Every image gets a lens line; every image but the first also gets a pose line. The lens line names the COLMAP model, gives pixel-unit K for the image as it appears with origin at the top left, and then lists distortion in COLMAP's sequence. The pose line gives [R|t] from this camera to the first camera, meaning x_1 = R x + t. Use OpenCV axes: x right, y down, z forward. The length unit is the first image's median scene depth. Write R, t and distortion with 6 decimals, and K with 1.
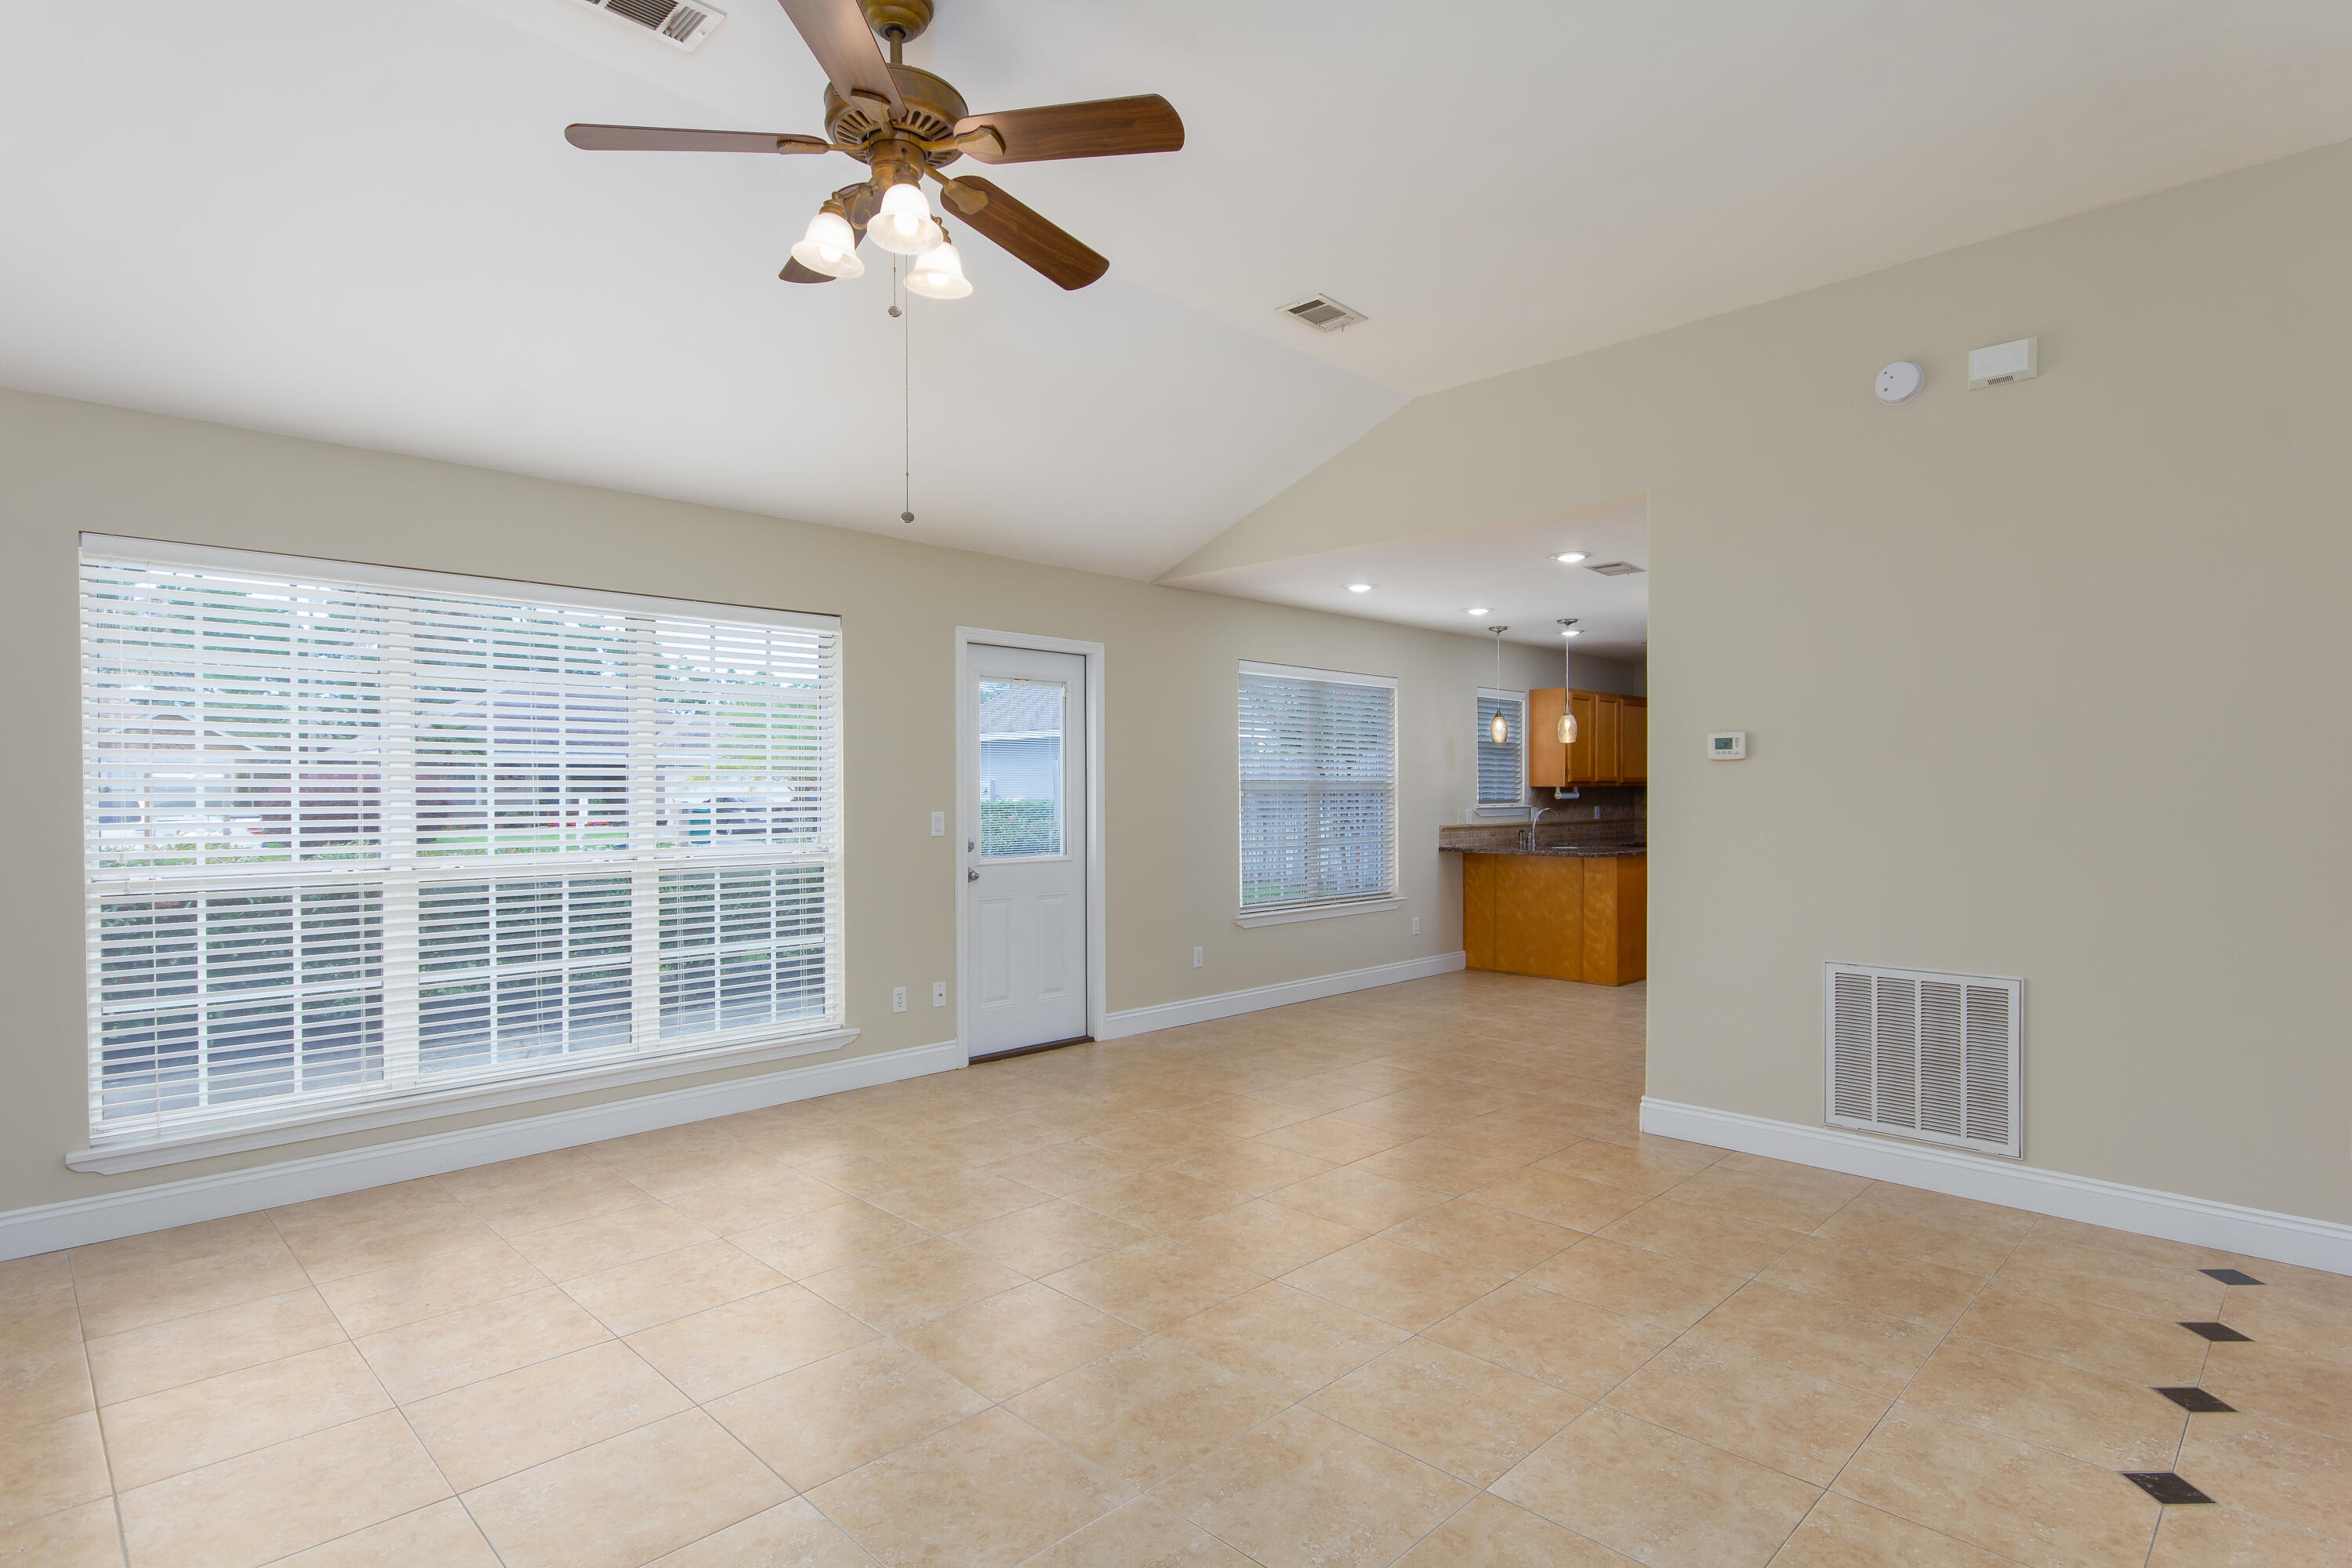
lens RADIAL K [[1187.0, 0, 1184.4], [0, 1187.0, 795.3], [0, 0, 1]] dist [0.000249, -0.000806]
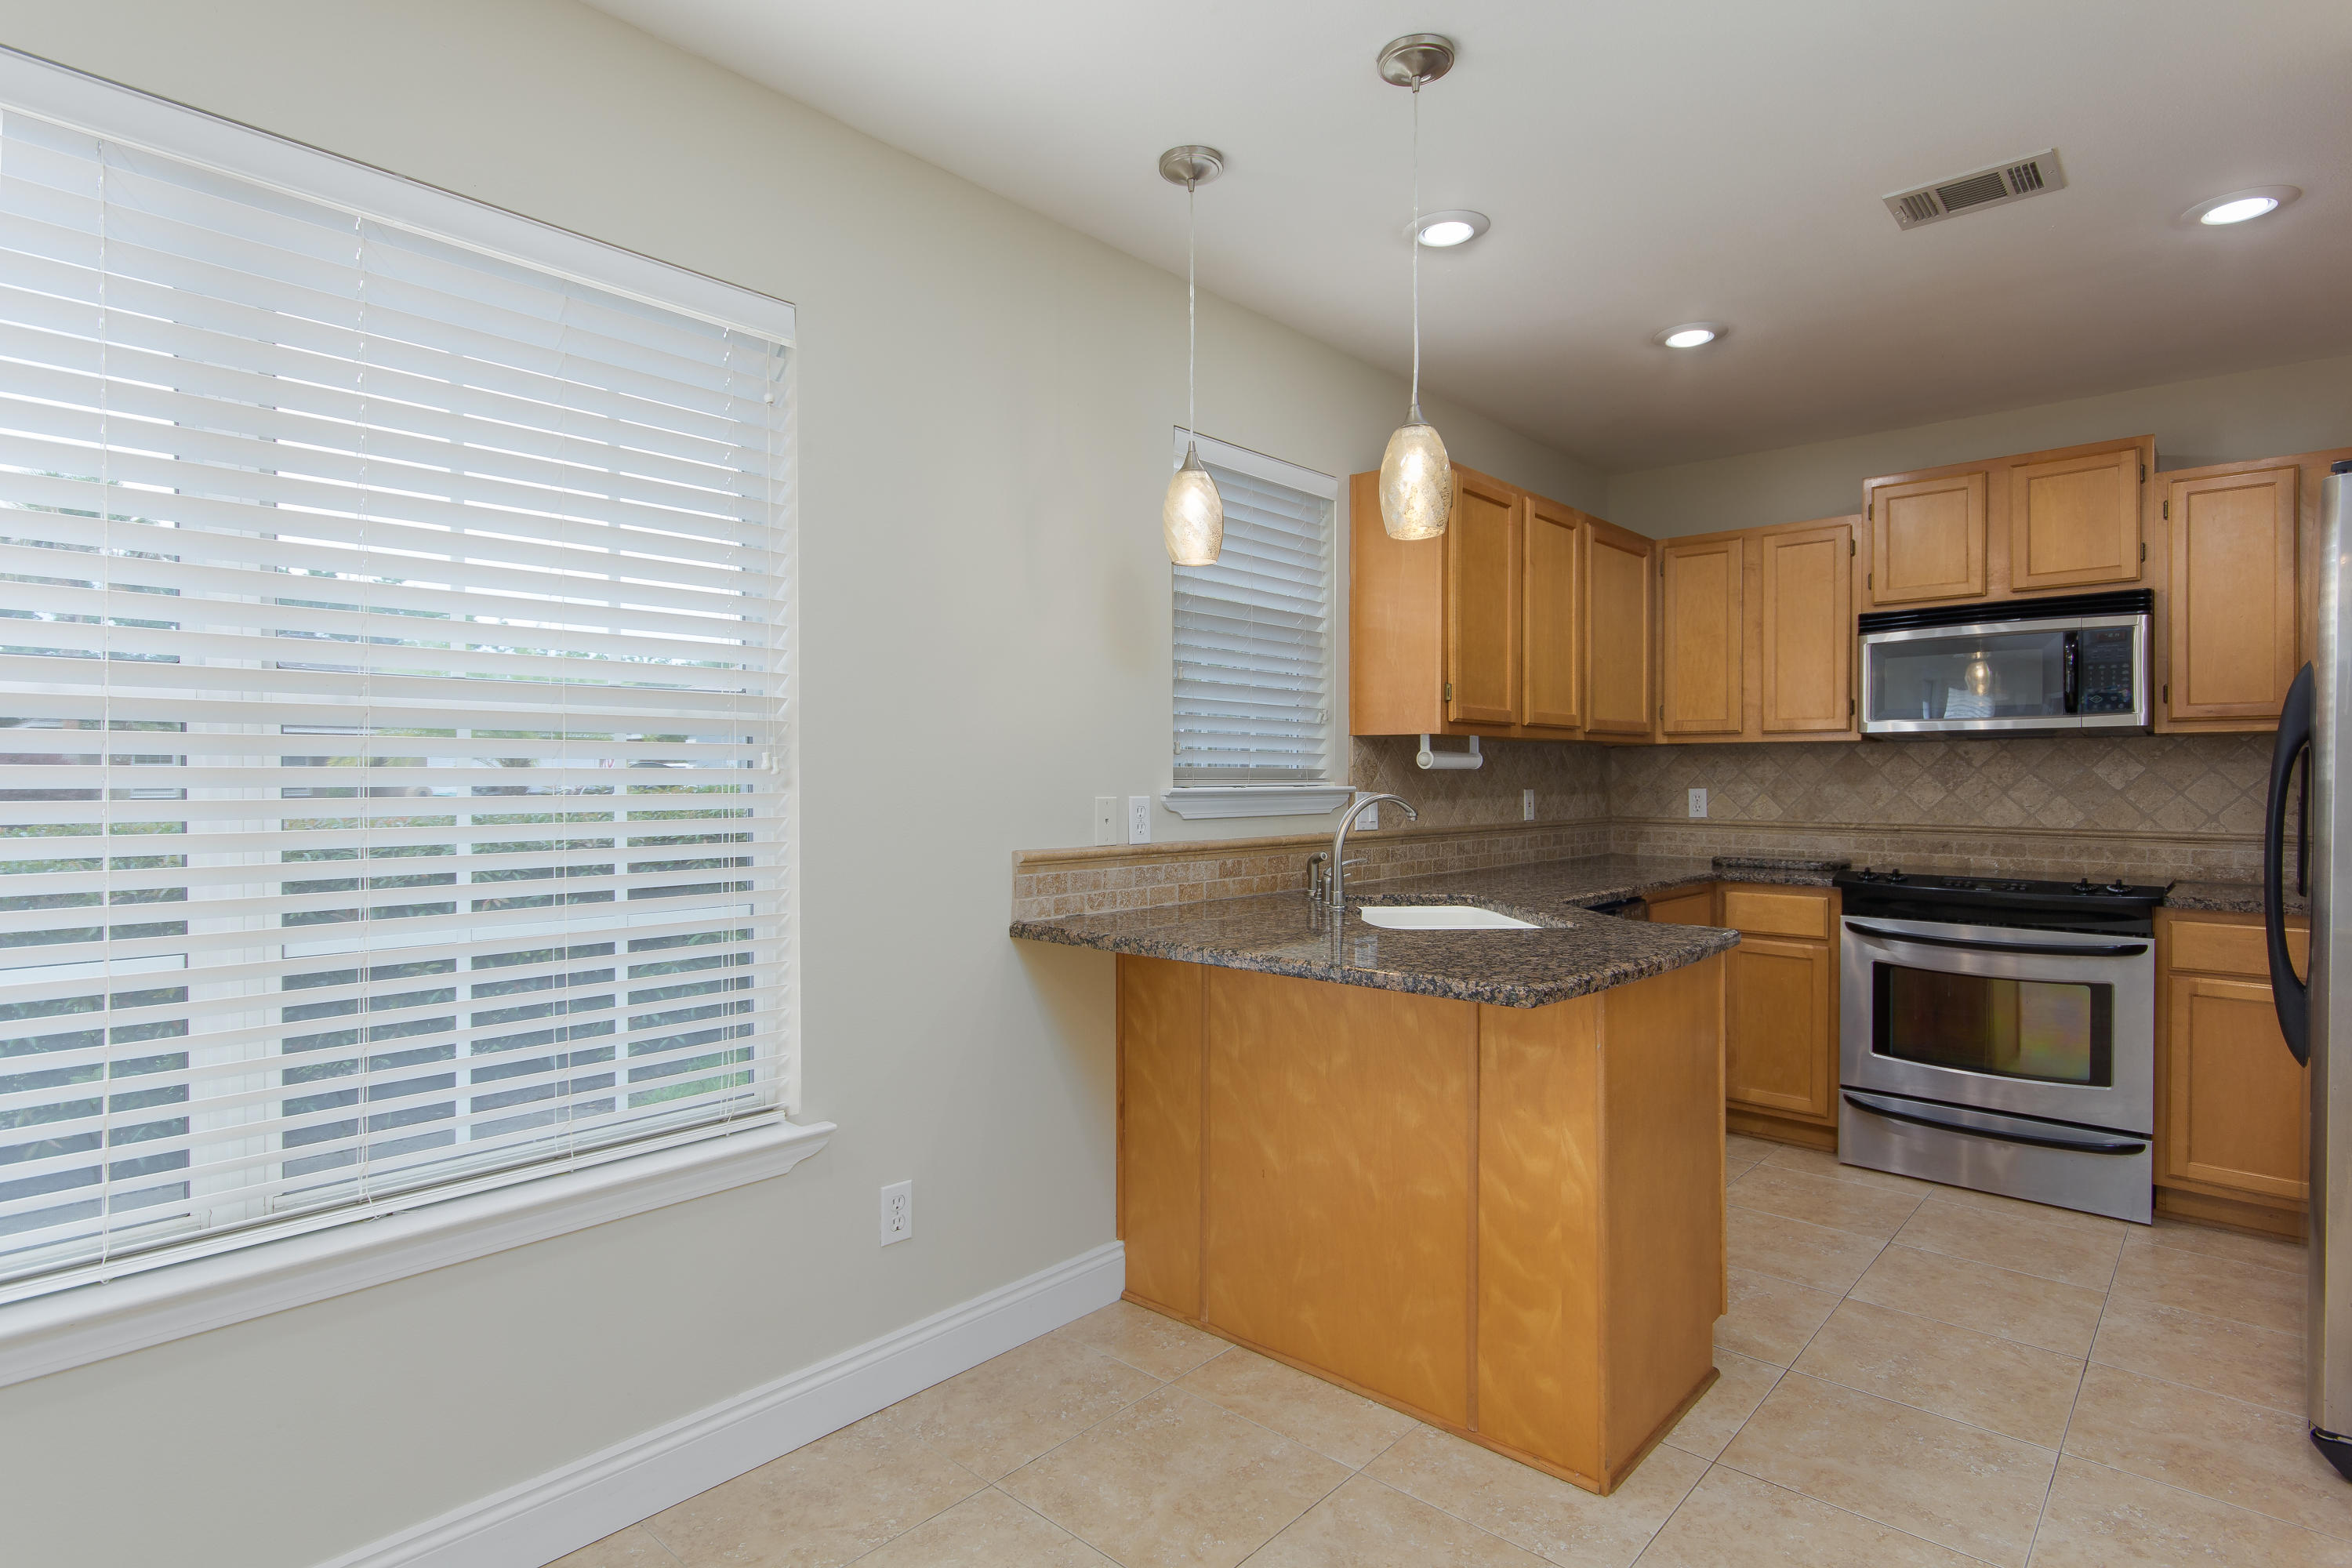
lens RADIAL K [[1196.7, 0, 1176.0], [0, 1196.7, 784.0], [0, 0, 1]] dist [-0.000628, -0.000120]
pose [[0.998837, 0.000740, 0.048209, 0.489970], [-0.000830, 0.999998, 0.001841, 0.015945], [-0.048208, -0.001879, 0.998836, 1.411538]]
